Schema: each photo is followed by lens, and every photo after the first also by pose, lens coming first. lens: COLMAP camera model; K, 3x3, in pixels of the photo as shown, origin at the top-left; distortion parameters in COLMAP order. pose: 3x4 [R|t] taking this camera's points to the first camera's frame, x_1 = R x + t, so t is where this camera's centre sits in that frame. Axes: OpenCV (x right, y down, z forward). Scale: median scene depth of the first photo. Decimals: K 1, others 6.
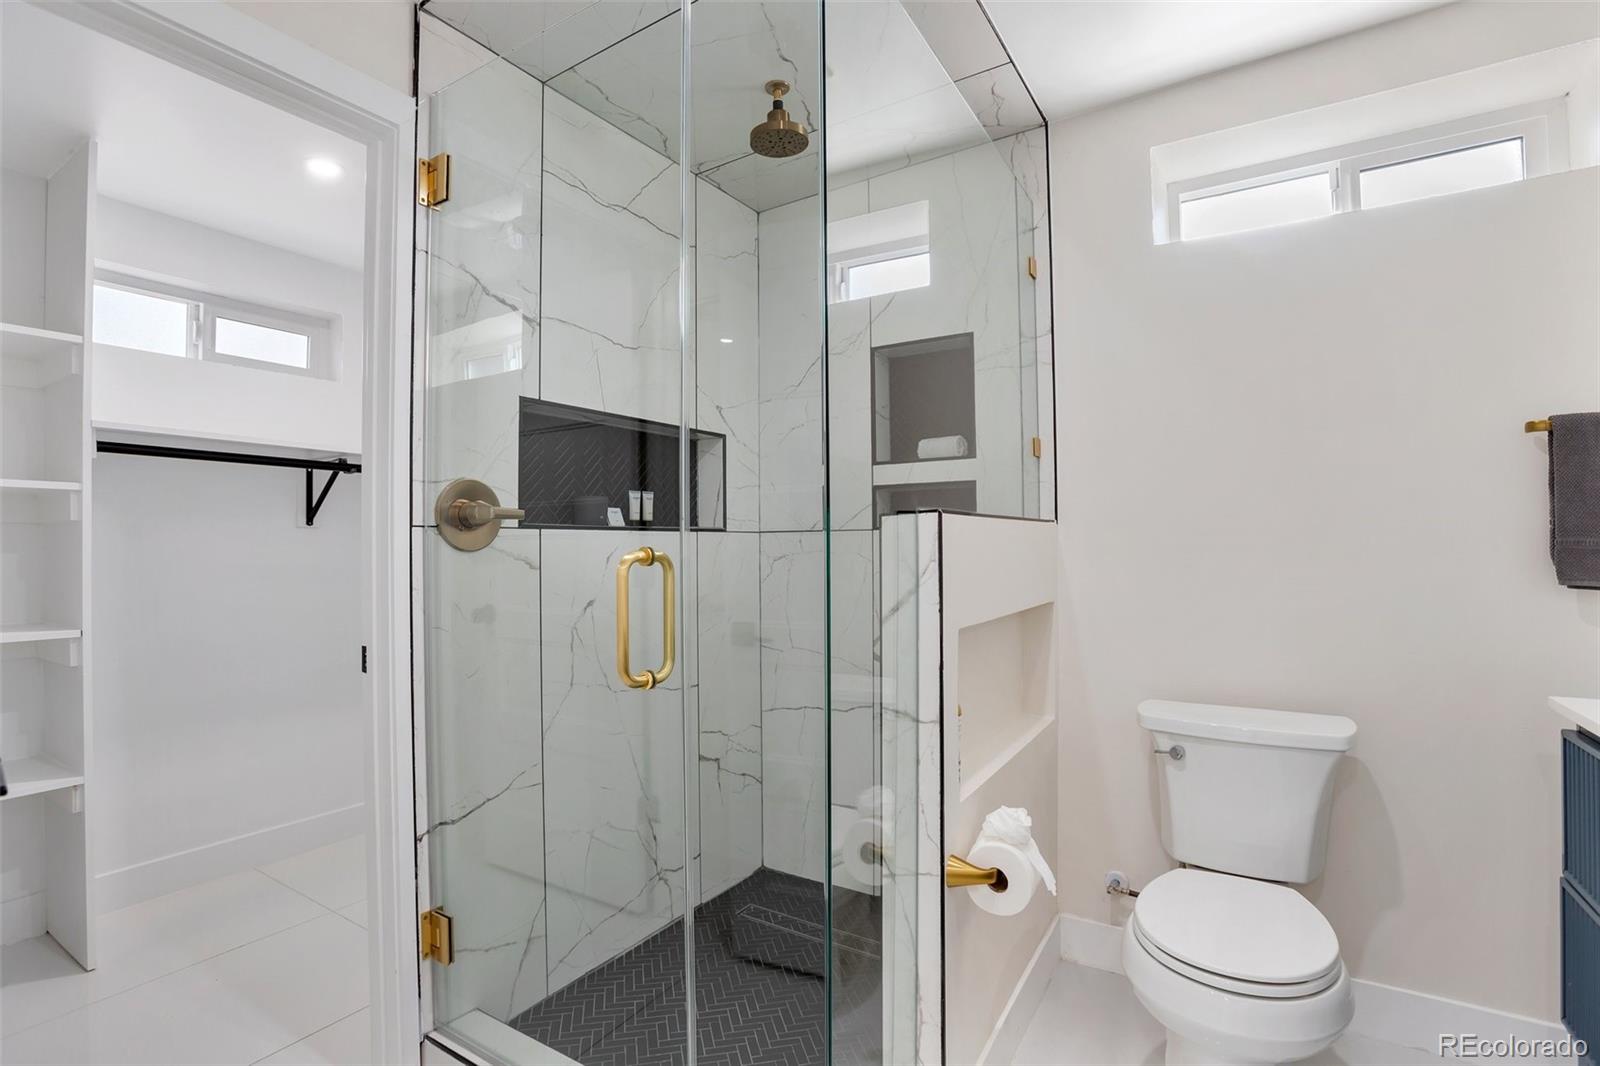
lens RADIAL K [[794.0, 0, 800.0], [0, 794.0, 533.0], [0, 0, 1]] dist [-0.076274, 0.024072]
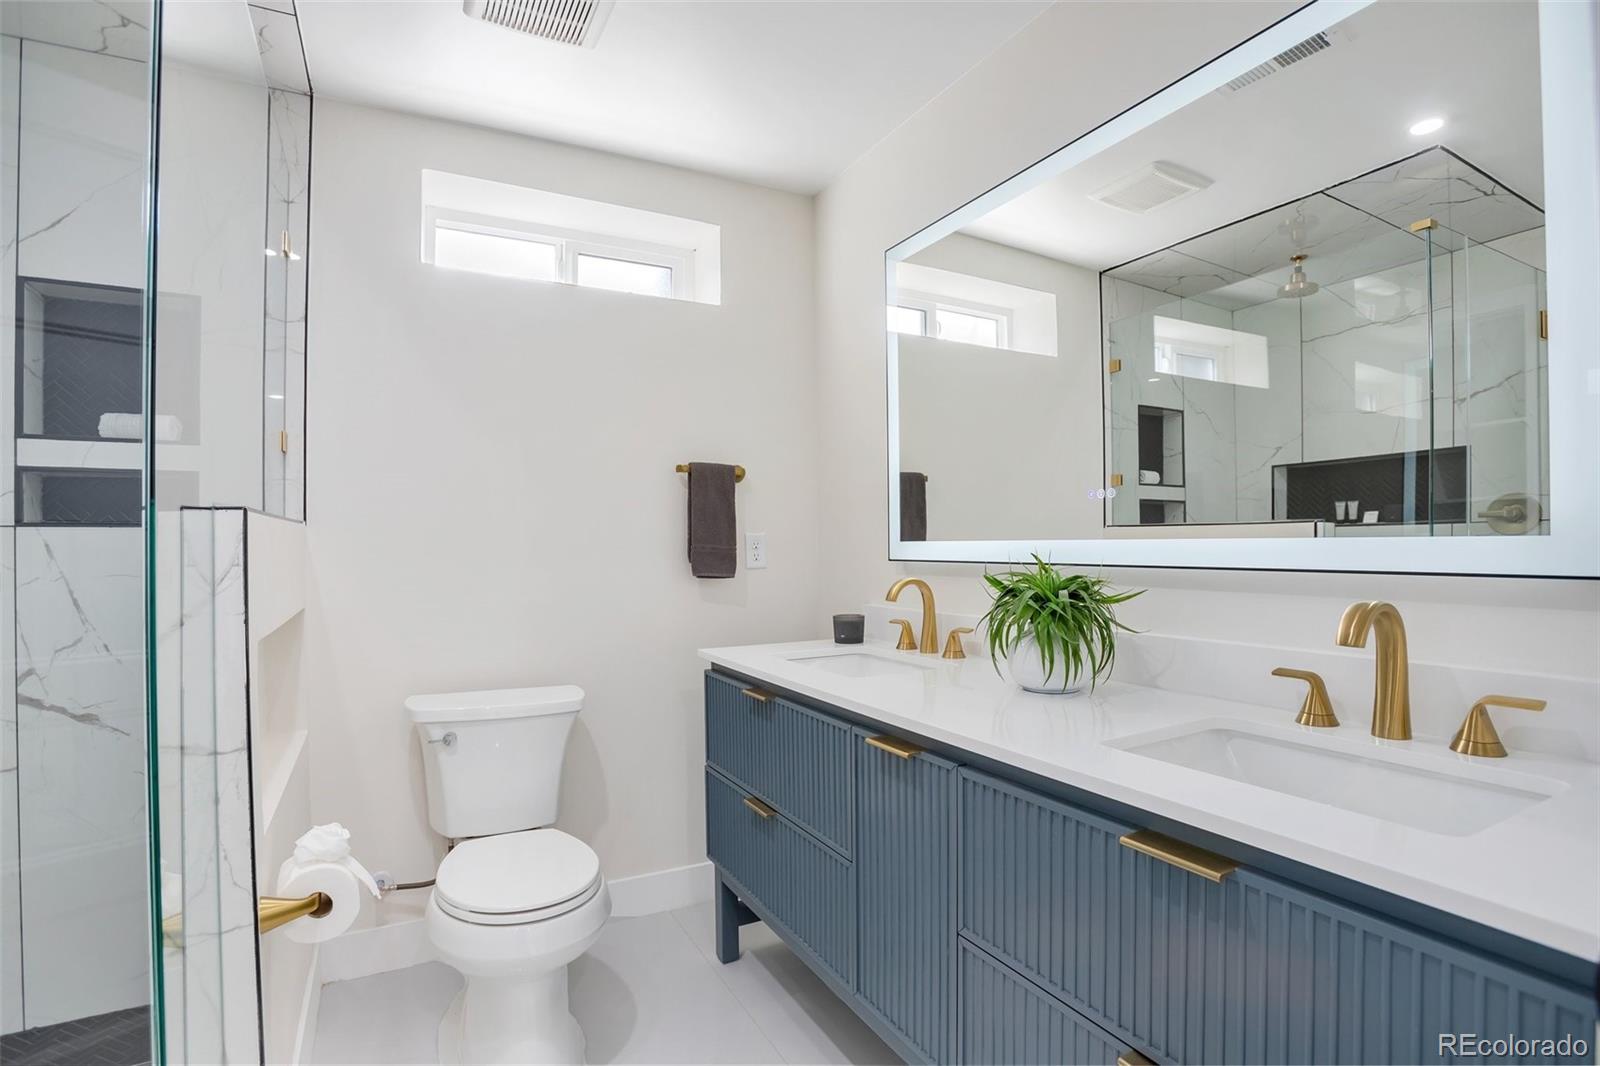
lens RADIAL K [[827.6, 0, 799.3], [0, 827.6, 537.4], [0, 0, 1]] dist [-0.058906, 0.000901]
pose [[0.457440, 0.013972, 0.889131, -0.333528], [-0.013490, 0.999871, -0.008772, 0.004000], [-0.889138, -0.007981, 0.457569, 0.047756]]
